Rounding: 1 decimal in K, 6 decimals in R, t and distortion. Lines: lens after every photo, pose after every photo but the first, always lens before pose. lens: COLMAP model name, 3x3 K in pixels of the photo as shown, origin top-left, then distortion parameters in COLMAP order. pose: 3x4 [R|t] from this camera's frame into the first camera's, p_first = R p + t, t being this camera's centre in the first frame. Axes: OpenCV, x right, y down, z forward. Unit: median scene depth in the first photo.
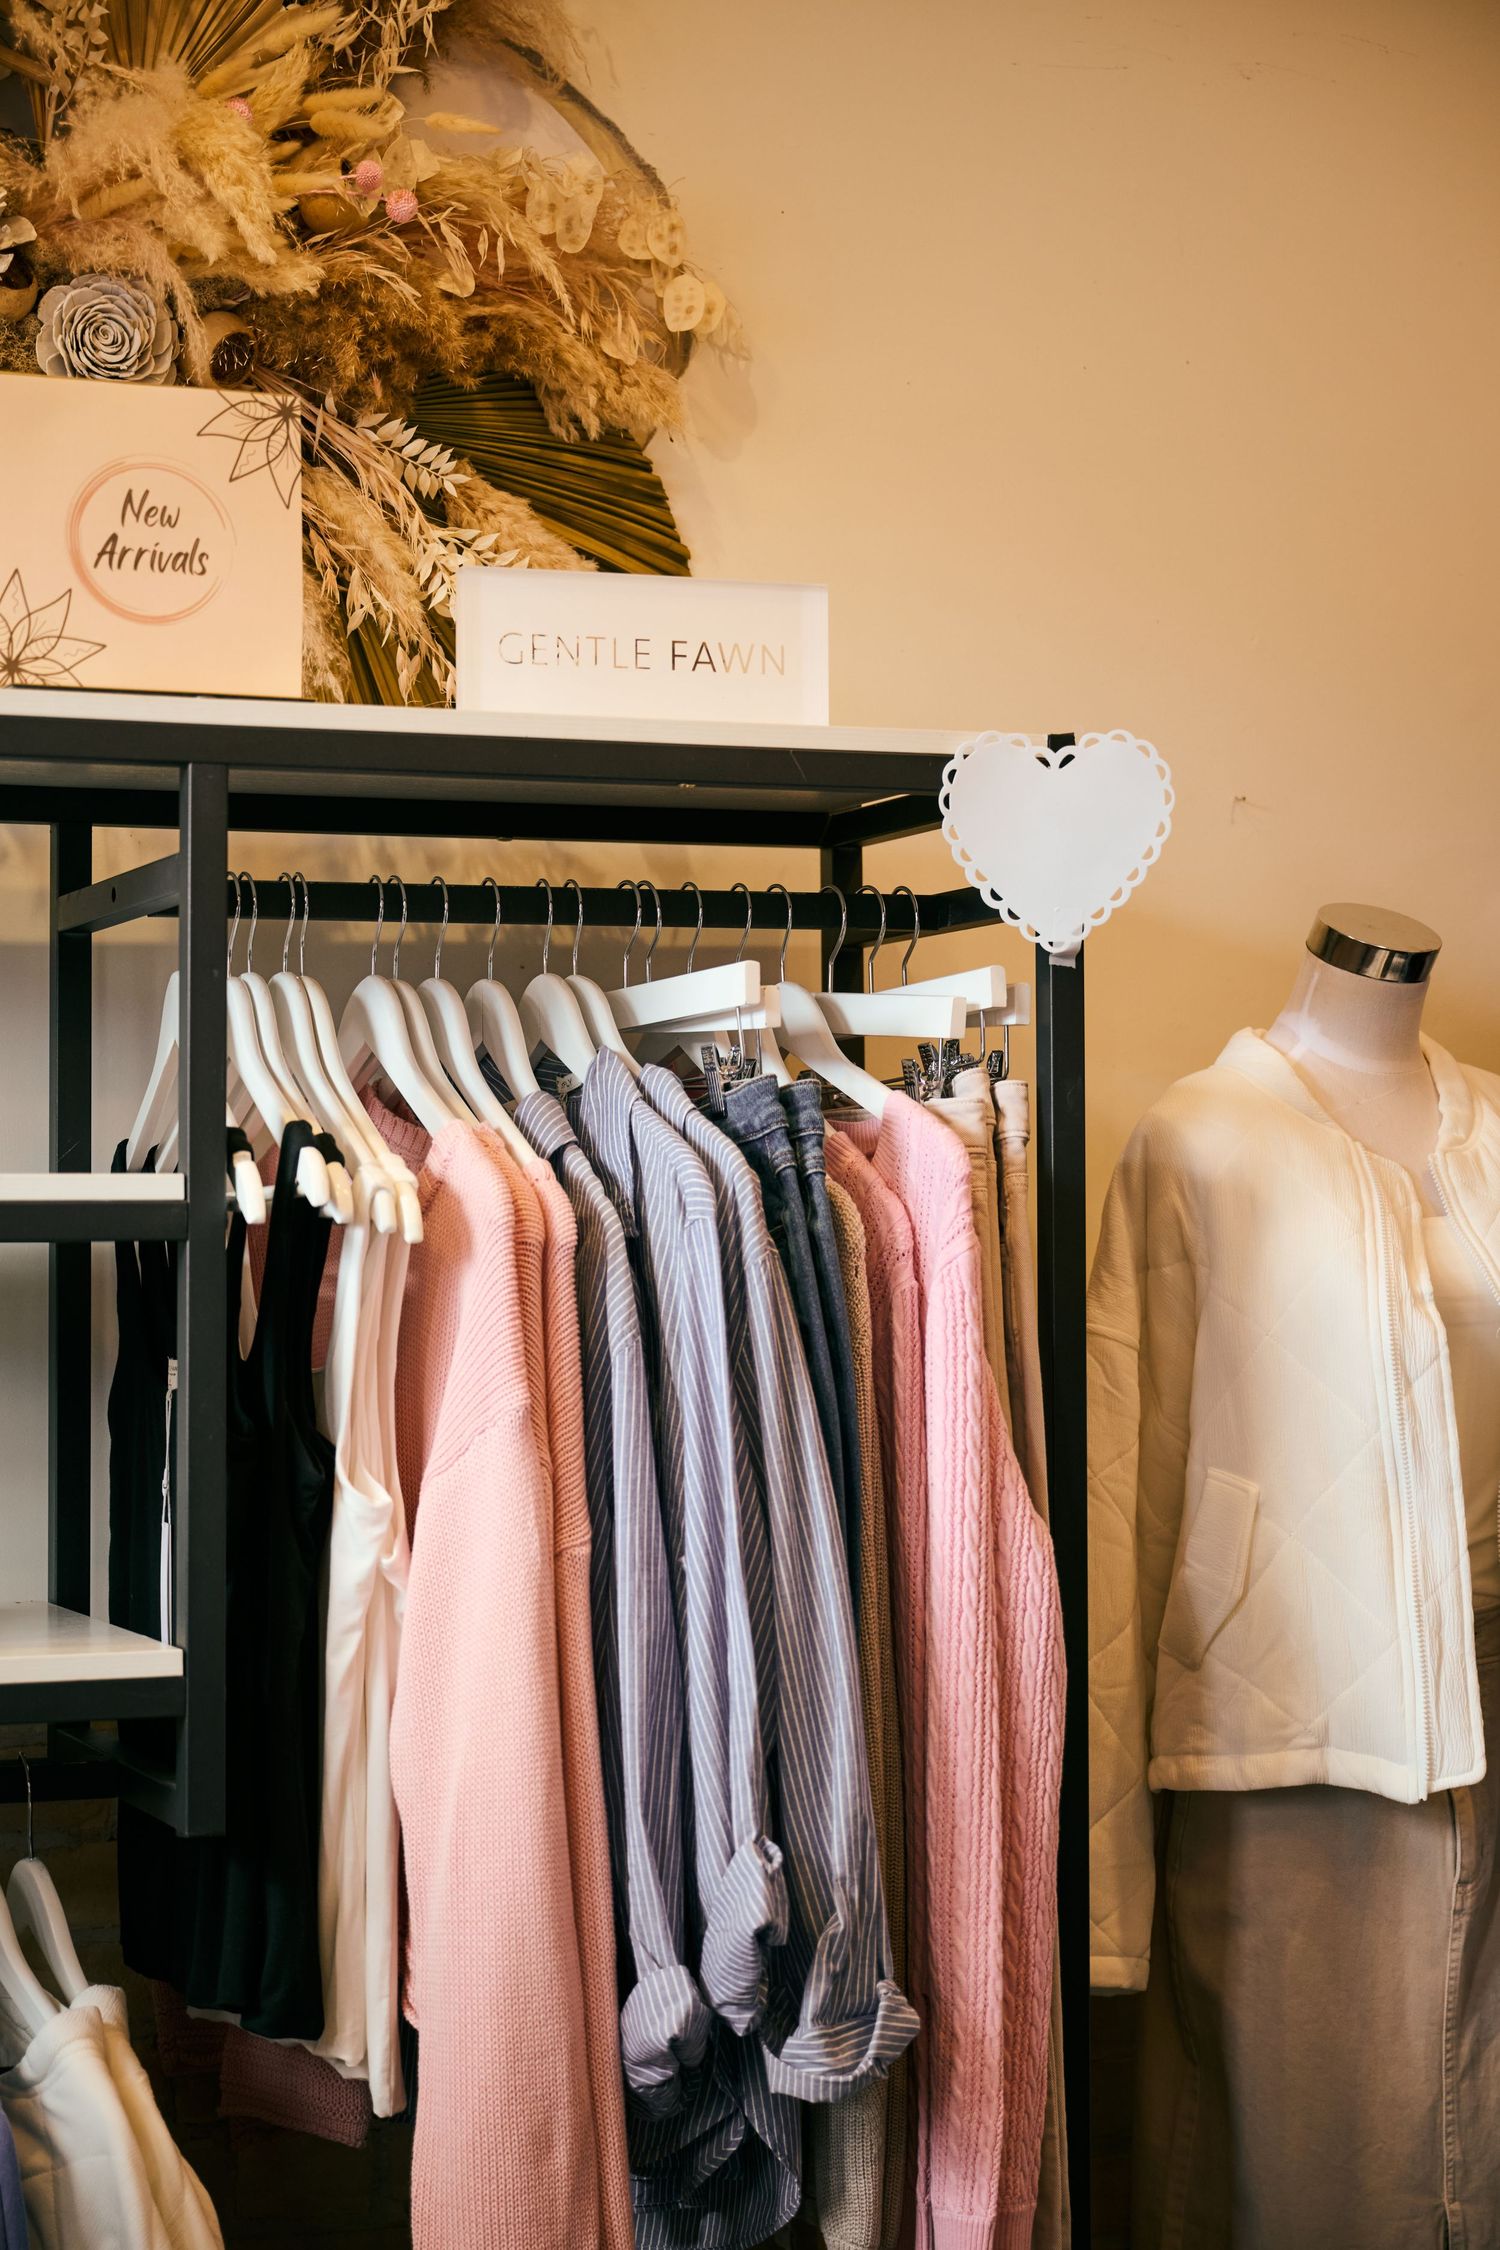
lens RADIAL K [[4148.8, 0, 744.3], [0, 4148.8, 1122.7], [0, 0, 1]] dist [-0.001155, 0.000000]
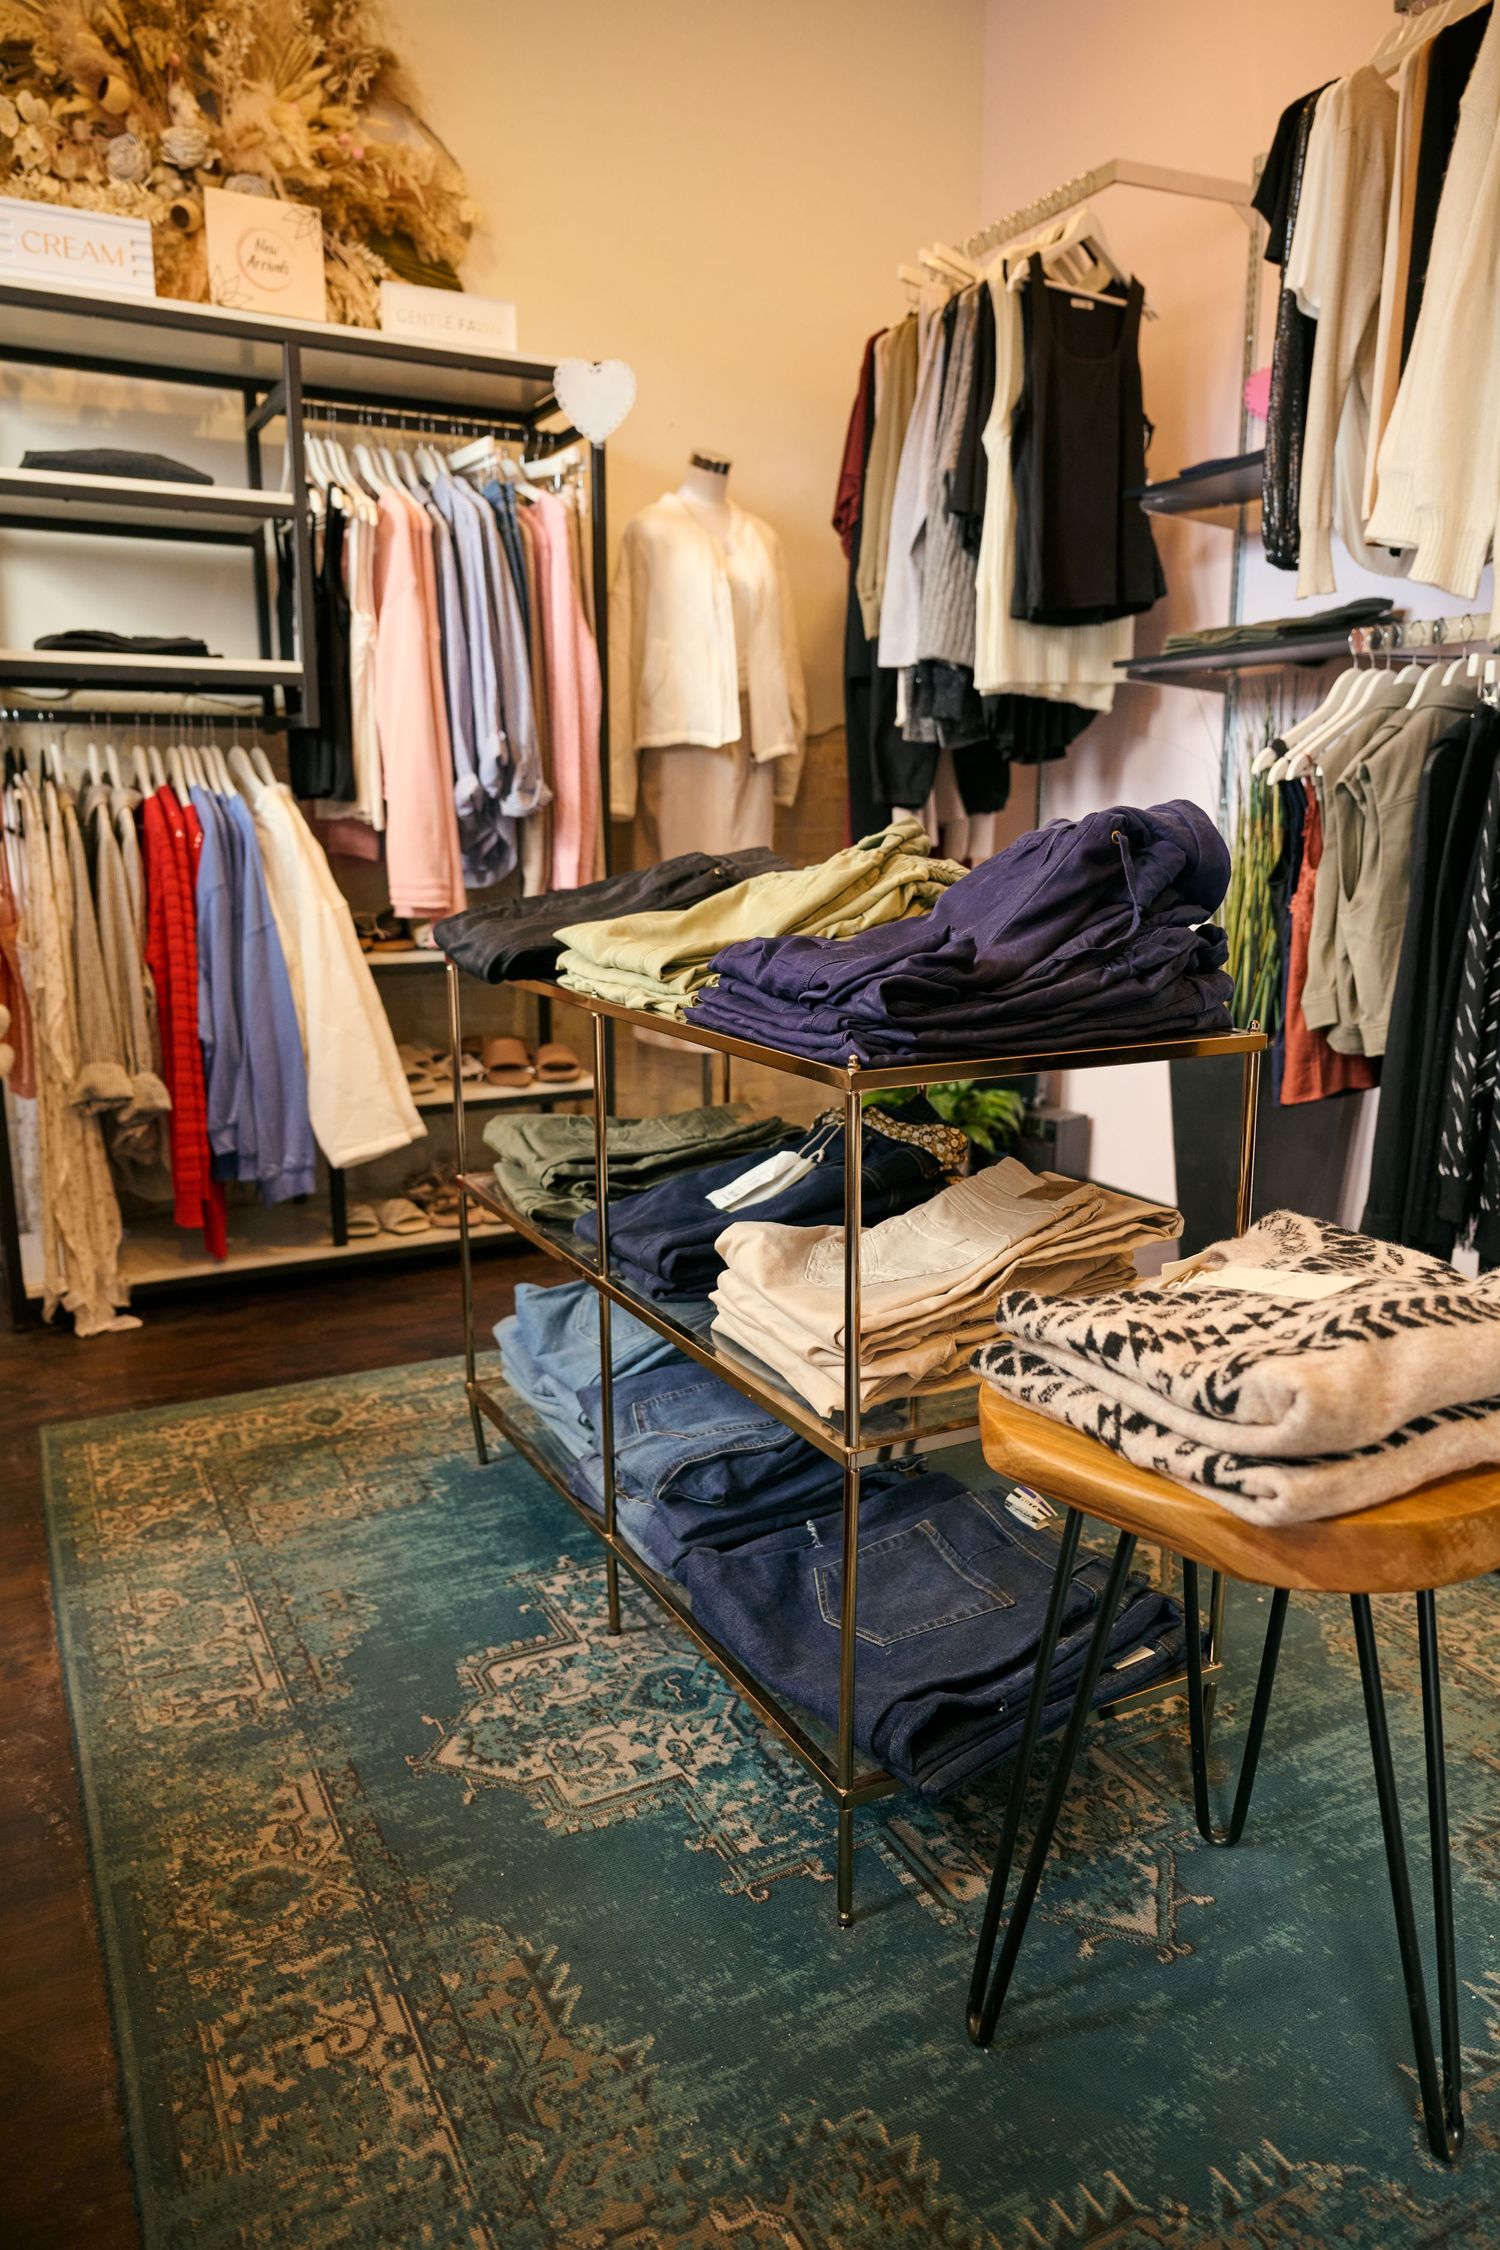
lens RADIAL K [[1506.7, 0, 760.5], [0, 1506.7, 1117.8], [0, 0, 1]] dist [0.008252, -0.012090]
pose [[0.991608, -0.017265, 0.128126, 0.044606], [-0.014188, 0.970525, 0.240584, 0.162337], [-0.128503, -0.240383, 0.962135, -0.159002]]
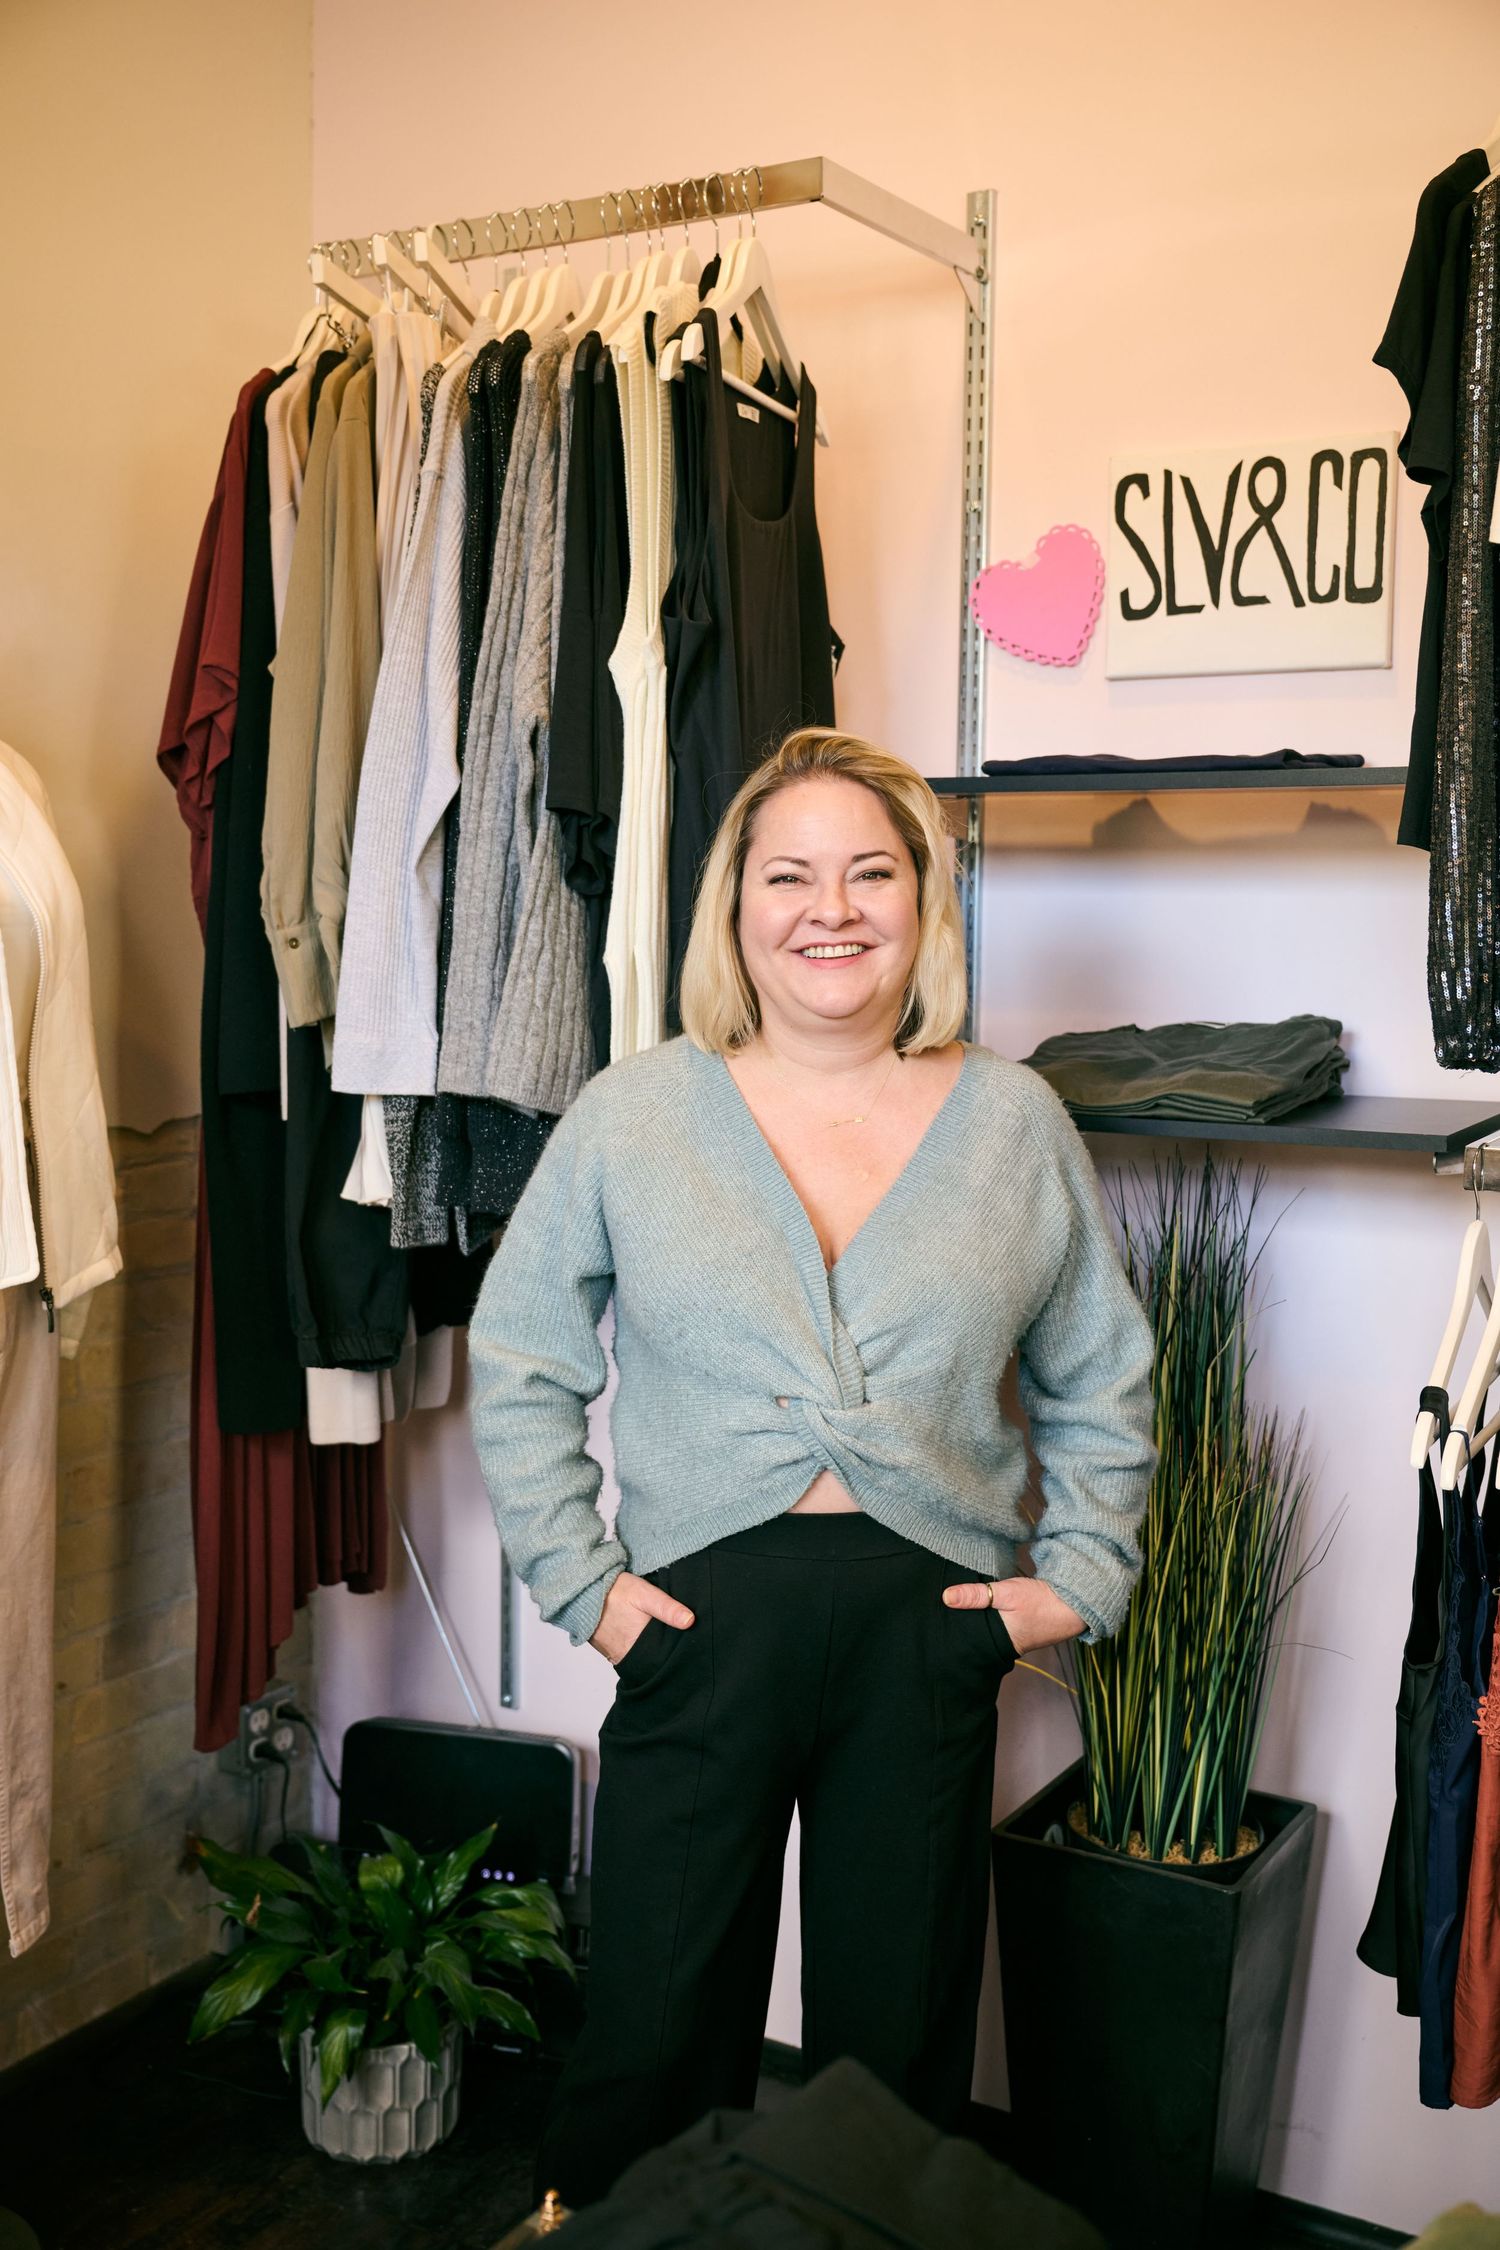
lens RADIAL K [[2245.0, 0, 745.5], [0, 2245.0, 1120.0], [0, 0, 1]] dist [-0.001834, 0.000000]
pose [[0.774199, -0.033776, 0.632041, -0.092085], [-0.048416, 0.992489, 0.112343, 0.020009], [-0.631088, -0.117577, 0.766749, 0.327749]]
